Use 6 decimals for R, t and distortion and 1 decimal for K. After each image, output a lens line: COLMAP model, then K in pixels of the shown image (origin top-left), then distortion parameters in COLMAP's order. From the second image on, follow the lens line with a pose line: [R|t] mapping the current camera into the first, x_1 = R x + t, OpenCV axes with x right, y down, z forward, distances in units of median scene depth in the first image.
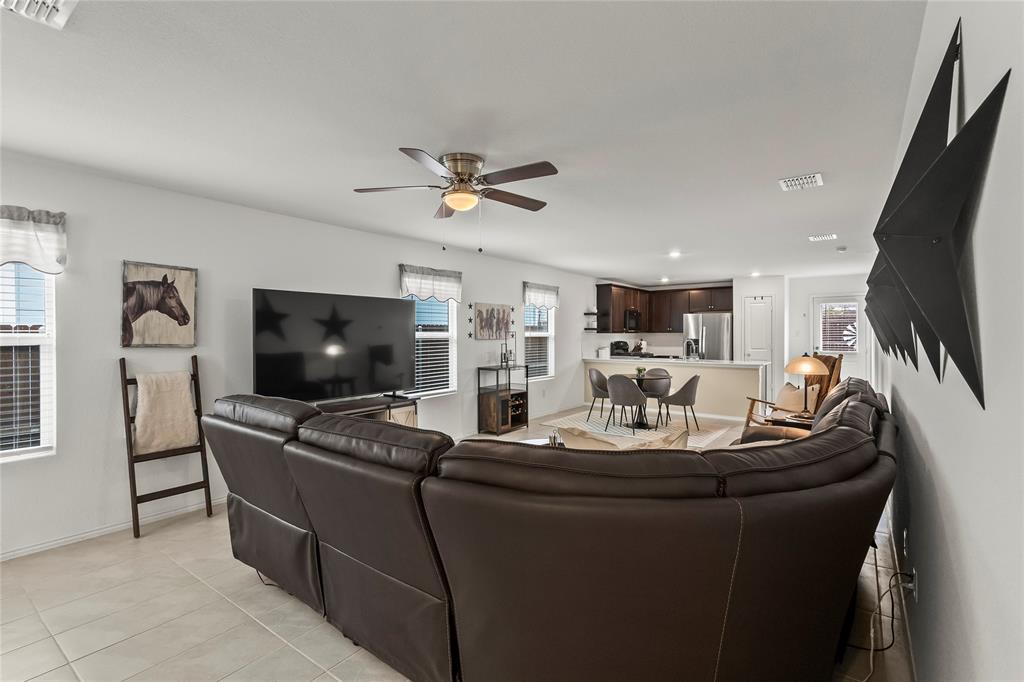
lens RADIAL K [[470.5, 0, 510.2], [0, 470.5, 338.6], [0, 0, 1]] dist [0.002252, -0.000247]
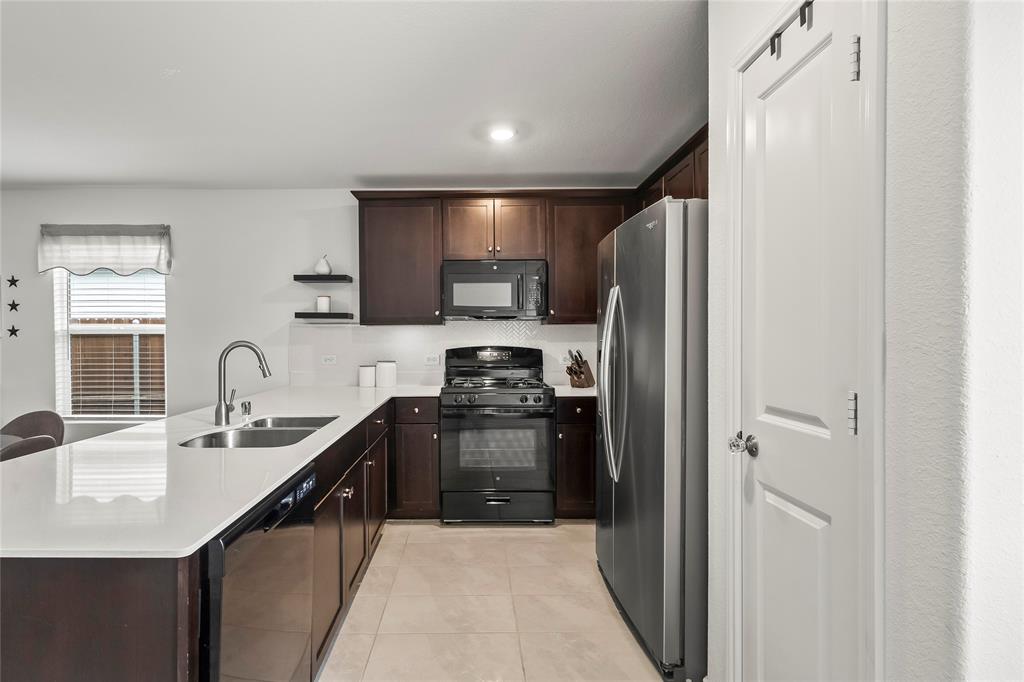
lens RADIAL K [[485.3, 0, 469.8], [0, 485.3, 340.7], [0, 0, 1]] dist [0.000956, 0.000121]
pose [[0.594106, 0.002922, -0.804381, 0.595052], [-0.007435, 0.999971, -0.001860, 0.001631], [0.804352, 0.007086, 0.594110, 0.860508]]
